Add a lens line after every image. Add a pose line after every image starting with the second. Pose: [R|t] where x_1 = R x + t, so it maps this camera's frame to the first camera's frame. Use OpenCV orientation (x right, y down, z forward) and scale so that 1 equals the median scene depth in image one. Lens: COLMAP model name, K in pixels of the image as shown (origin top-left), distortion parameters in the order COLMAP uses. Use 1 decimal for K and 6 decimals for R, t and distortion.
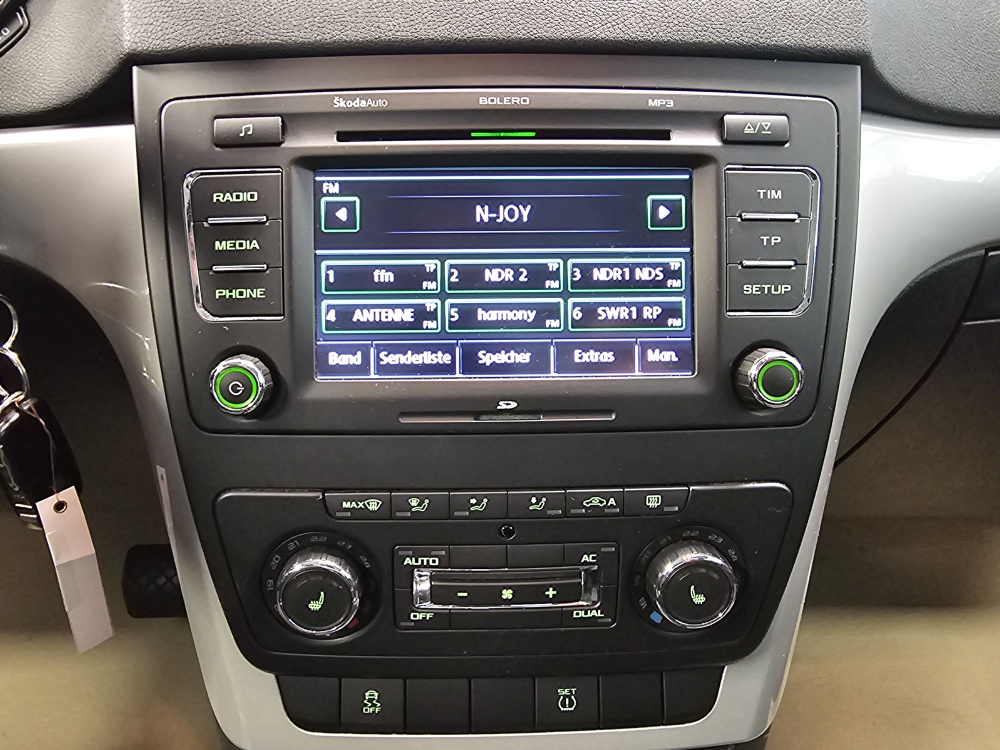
lens RADIAL K [[678.0, 0, 442.2], [0, 678.0, 375.2], [0, 0, 1]] dist [-0.000058, 0.000647]
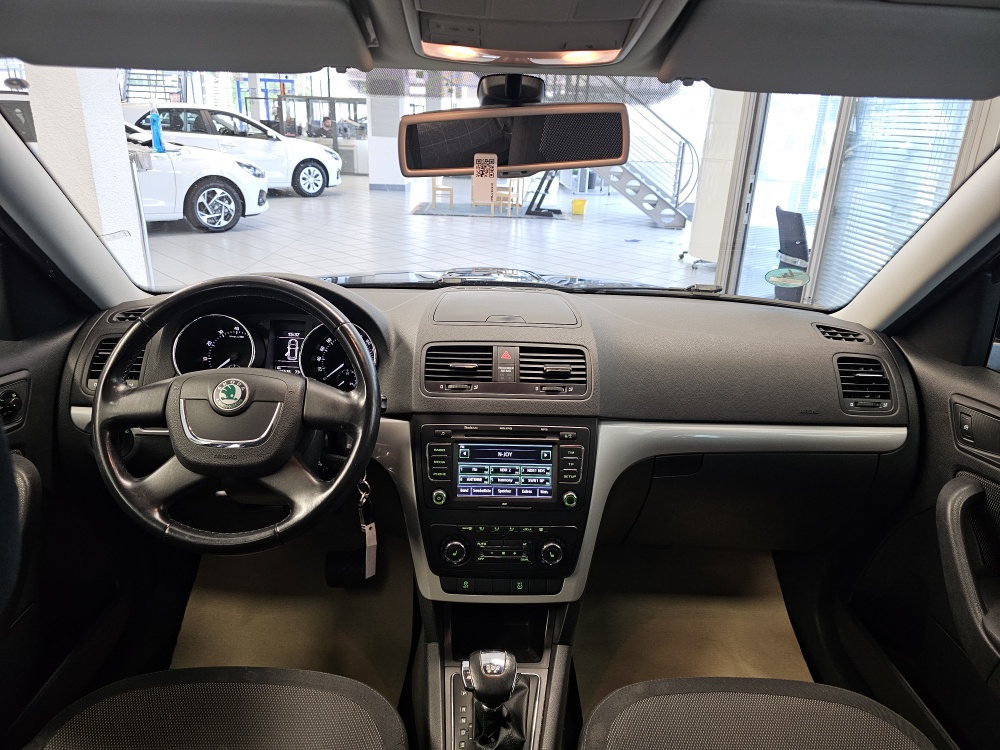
lens RADIAL K [[673.9, 0, 497.3], [0, 673.9, 367.7], [0, 0, 1]] dist [0.041944, -0.046664]
pose [[0.999328, 0.031530, 0.018693, -0.046446], [-0.029991, 0.996539, -0.077530, -0.439515], [-0.021073, 0.076917, 0.996815, -2.988106]]
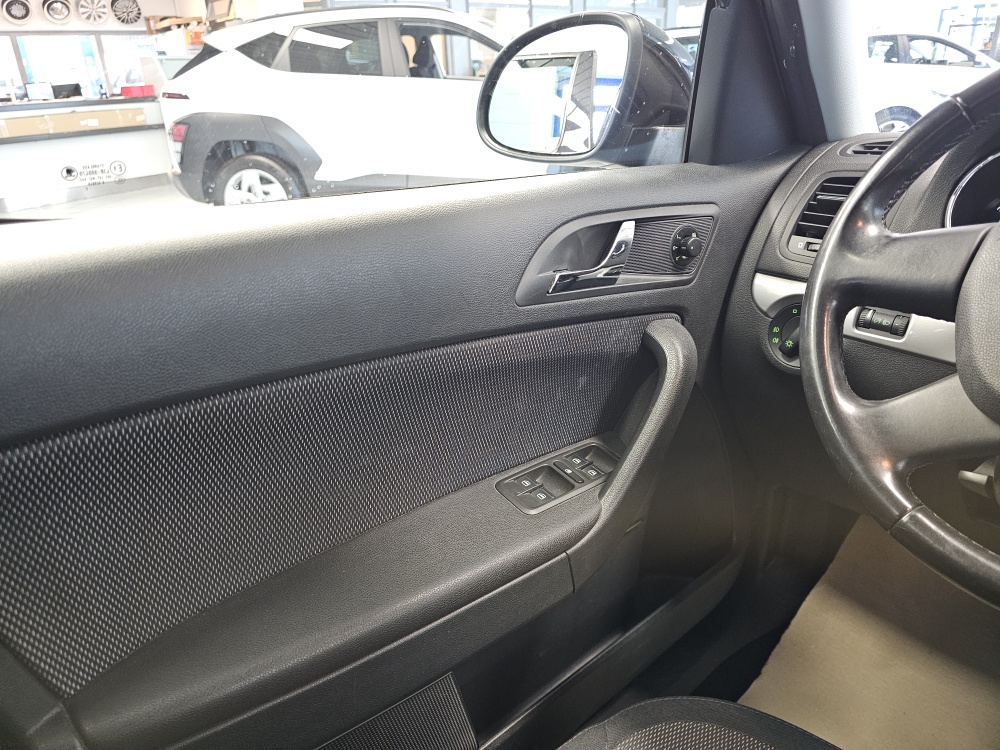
lens RADIAL K [[673.9, 0, 498.3], [0, 673.9, 370.6], [0, 0, 1]] dist [0.041944, -0.046664]
pose [[0.654752, 0.275018, -0.704035, -1.179367], [-0.270999, 0.954944, 0.121001, -0.119442], [0.705591, 0.111567, 0.699781, -1.433945]]
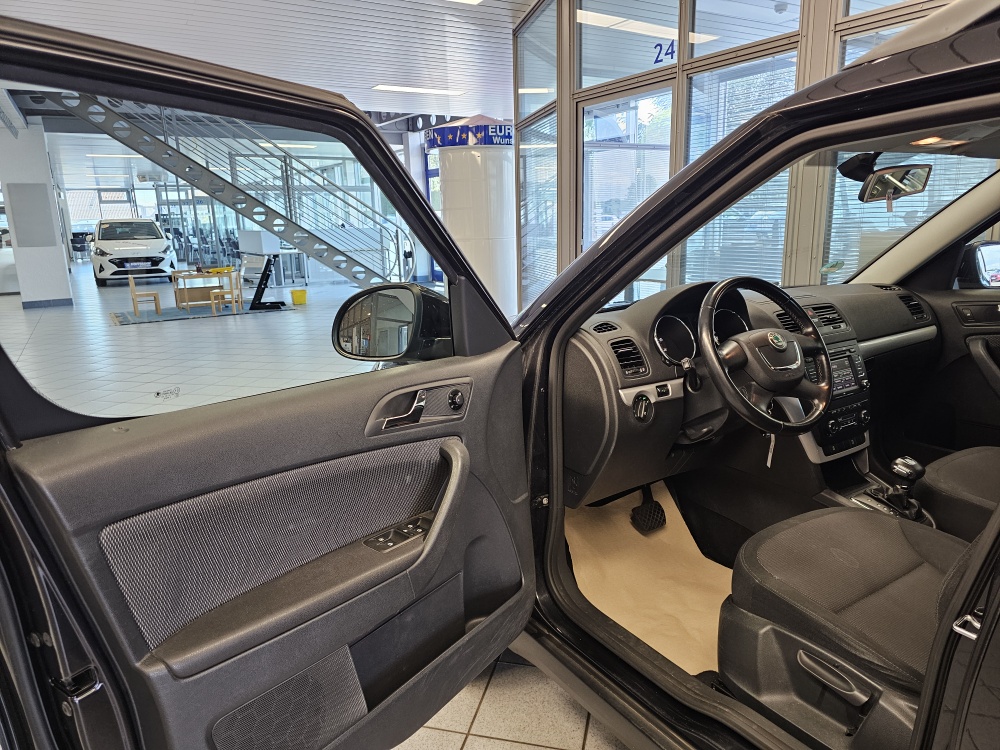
lens RADIAL K [[673.9, 0, 507.3], [0, 673.9, 382.2], [0, 0, 1]] dist [0.041944, -0.046664]
pose [[0.842360, -0.144763, 0.519108, -6.257366], [0.243424, 0.961589, -0.126848, -0.021979], [-0.480806, 0.233216, 0.845243, -3.169464]]
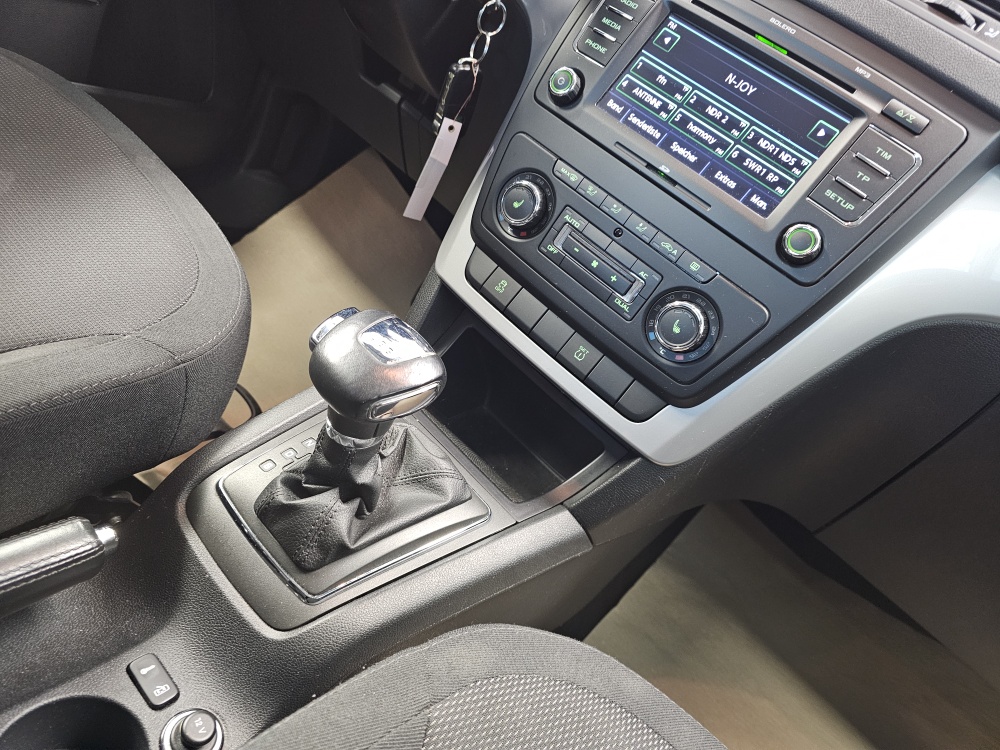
lens RADIAL K [[673.9, 0, 501.7], [0, 673.9, 375.4], [0, 0, 1]] dist [0.041944, -0.046664]
pose [[0.685289, 0.638951, -0.349458, 0.747474], [-0.642668, 0.756285, 0.122520, 0.495335], [0.342574, 0.140624, 0.928907, -0.696393]]
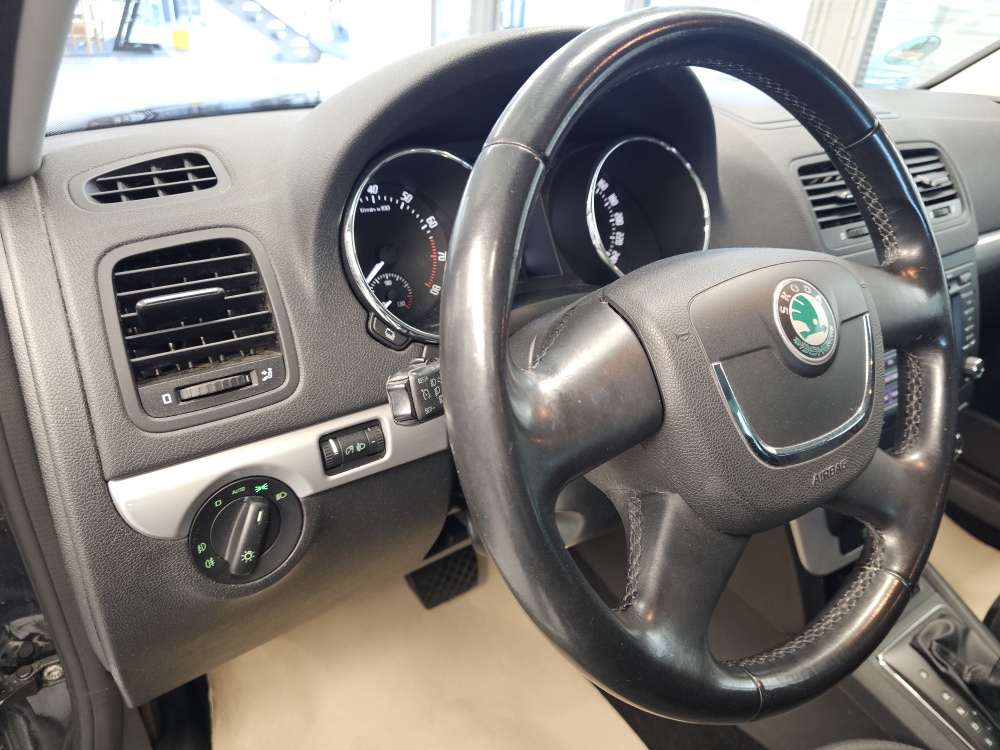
lens RADIAL K [[673.9, 0, 499.5], [0, 673.9, 382.3], [0, 0, 1]] dist [0.041944, -0.046664]
pose [[0.829295, -0.235449, 0.506788, -2.529851], [0.164328, 0.969555, 0.181546, -0.754102], [-0.534104, -0.067276, 0.842738, -0.328229]]
